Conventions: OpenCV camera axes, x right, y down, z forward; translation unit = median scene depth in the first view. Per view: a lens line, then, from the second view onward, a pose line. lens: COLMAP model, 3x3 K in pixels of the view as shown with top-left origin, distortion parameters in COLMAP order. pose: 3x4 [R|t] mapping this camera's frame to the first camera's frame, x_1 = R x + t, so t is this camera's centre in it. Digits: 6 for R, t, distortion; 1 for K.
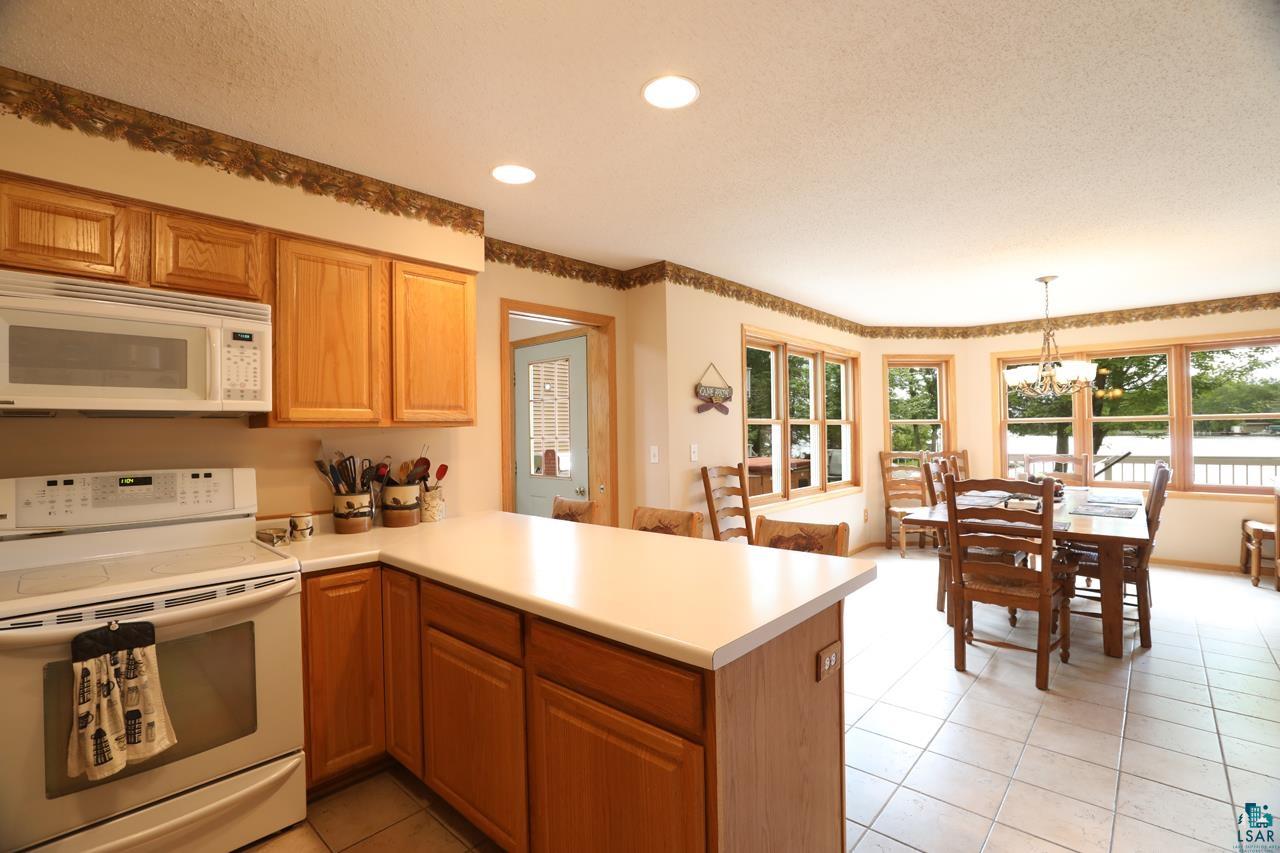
lens RADIAL K [[609.3, 0, 640.0], [0, 609.3, 426.5], [0, 0, 1]] dist [0.003956, 0.001893]
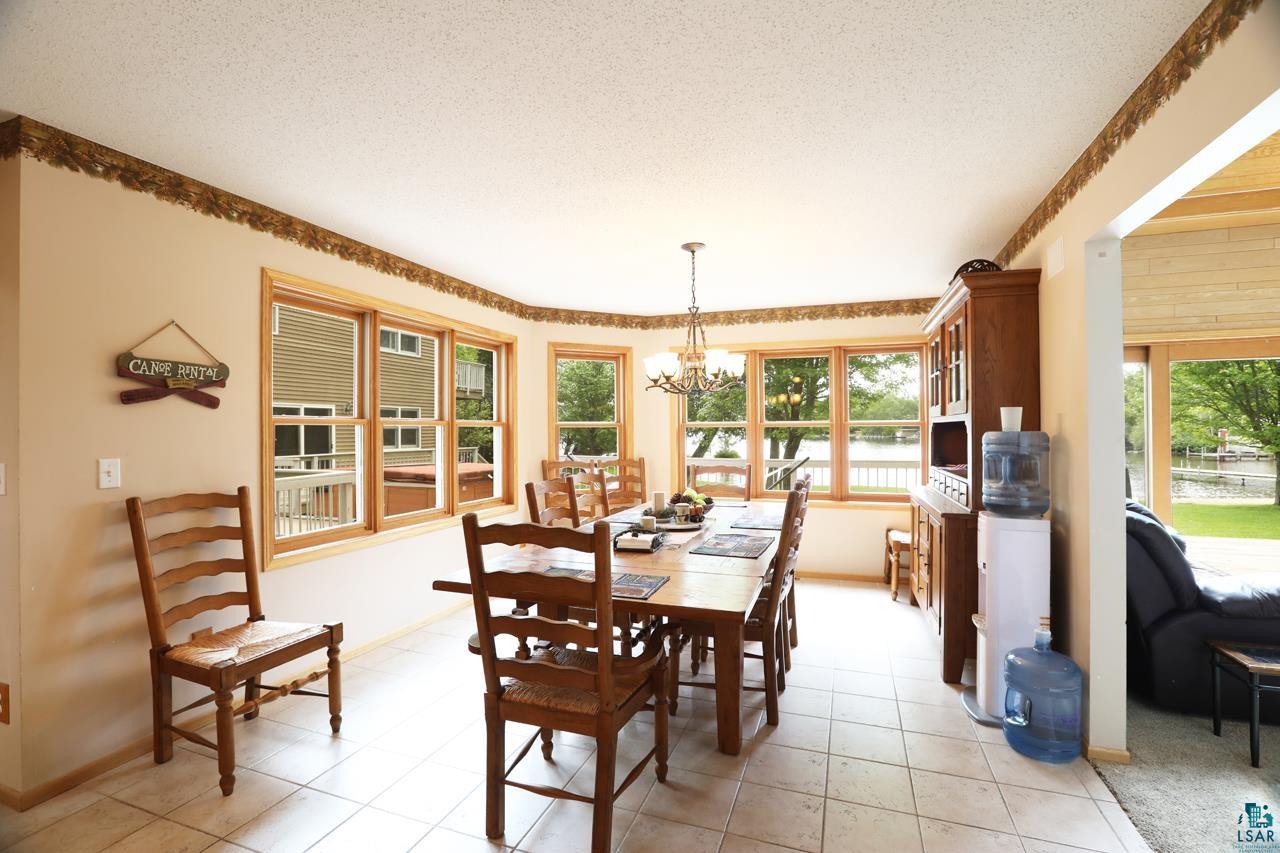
lens RADIAL K [[577.3, 0, 640.0], [0, 577.3, 426.5], [0, 0, 1]] dist [-0.045494, 0.017109]
pose [[0.940615, 0.010645, 0.339307, 0.305683], [-0.010061, 0.999943, -0.003480, -0.003372], [-0.339325, -0.000141, 0.940669, 0.278830]]
